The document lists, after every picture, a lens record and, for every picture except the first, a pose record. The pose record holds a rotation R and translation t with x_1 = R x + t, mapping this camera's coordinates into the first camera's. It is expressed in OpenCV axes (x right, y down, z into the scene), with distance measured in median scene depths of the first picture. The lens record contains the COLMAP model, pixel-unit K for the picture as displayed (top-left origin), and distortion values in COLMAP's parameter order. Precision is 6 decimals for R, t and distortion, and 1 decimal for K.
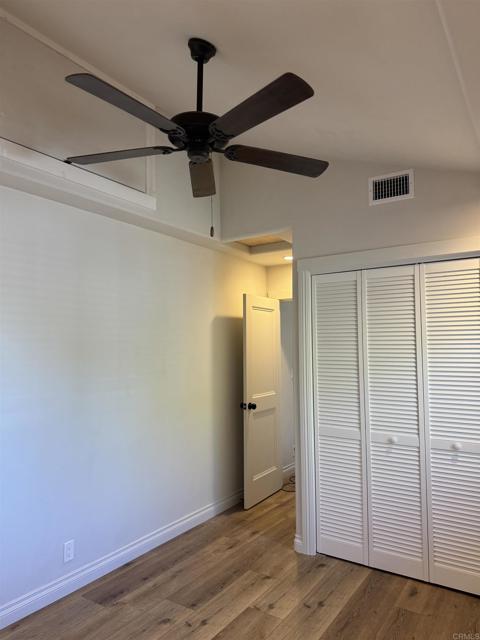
lens RADIAL K [[451.6, 0, 241.4], [0, 451.6, 323.4], [0, 0, 1]] dist [0.076473, -0.073354]
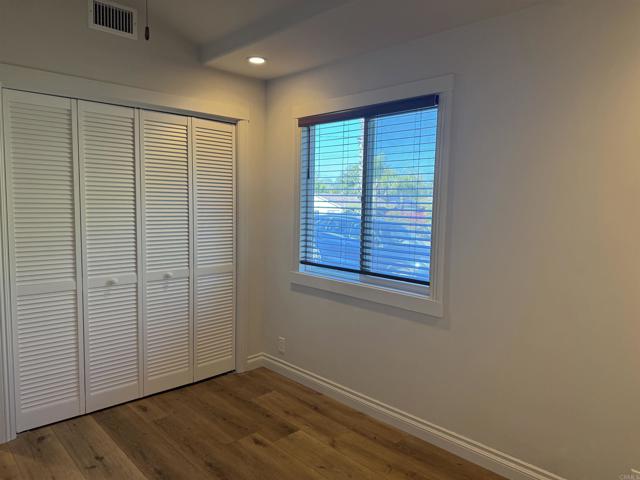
lens RADIAL K [[451.6, 0, 319.8], [0, 451.6, 242.7], [0, 0, 1]] dist [0.076473, -0.073354]
pose [[0.224725, -0.081043, 0.971046, -0.547623], [-0.068430, 0.992762, 0.098691, 0.039676], [-0.972016, -0.088627, 0.217553, 0.350538]]
